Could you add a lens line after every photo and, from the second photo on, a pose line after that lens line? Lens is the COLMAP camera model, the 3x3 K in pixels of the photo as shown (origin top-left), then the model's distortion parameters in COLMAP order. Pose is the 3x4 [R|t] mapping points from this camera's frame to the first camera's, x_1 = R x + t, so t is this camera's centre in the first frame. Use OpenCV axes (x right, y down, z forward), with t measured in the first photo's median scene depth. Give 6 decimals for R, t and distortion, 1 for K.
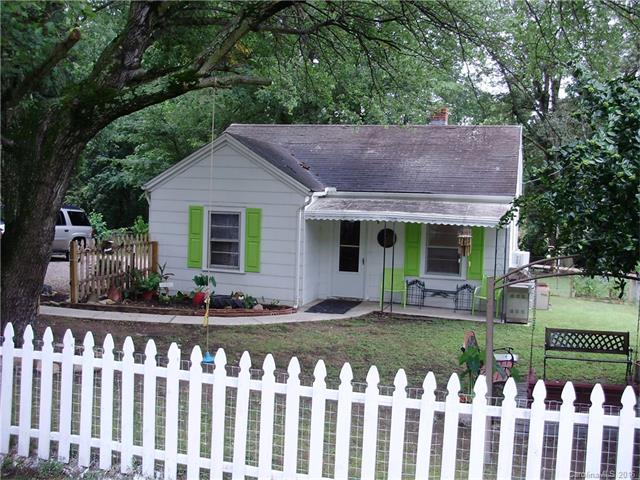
lens RADIAL K [[708.8, 0, 320.0], [0, 708.8, 240.0], [0, 0, 1]] dist [0.002756, 0.006405]
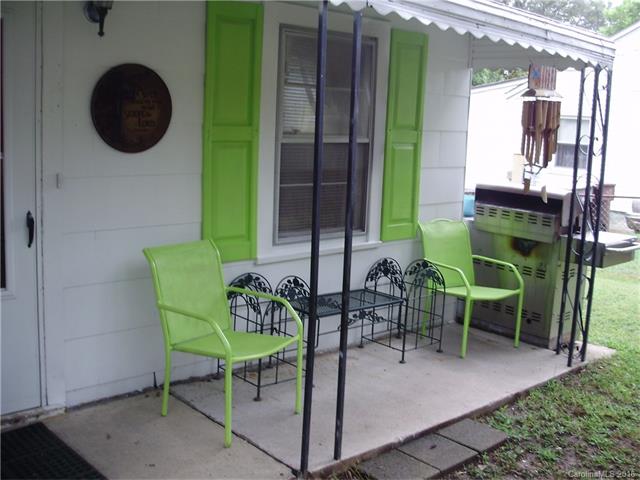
lens RADIAL K [[708.8, 0, 320.0], [0, 708.8, 240.0], [0, 0, 1]] dist [0.002756, 0.006405]
pose [[0.524878, -0.147090, 0.838372, -0.061346], [0.039863, 0.988123, 0.148407, 0.007723], [-0.850244, -0.044476, 0.524507, 0.848088]]
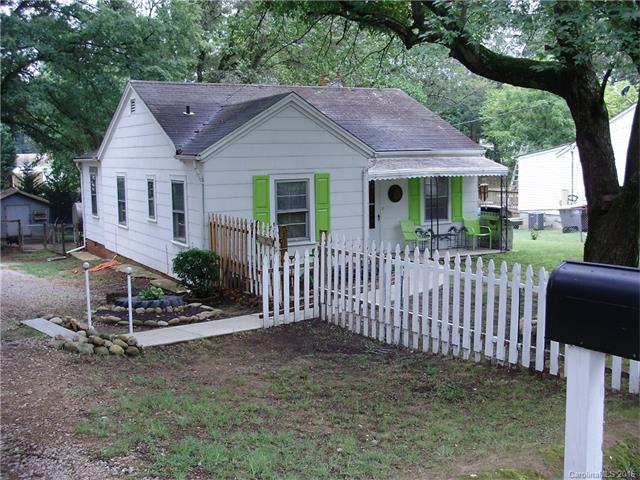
lens RADIAL K [[708.8, 0, 320.0], [0, 708.8, 240.0], [0, 0, 1]] dist [0.002756, 0.006405]
pose [[0.684765, -0.131275, 0.716843, -0.776747], [0.088493, 0.991341, 0.097011, -0.047946], [-0.723371, -0.002994, 0.690453, 0.340746]]
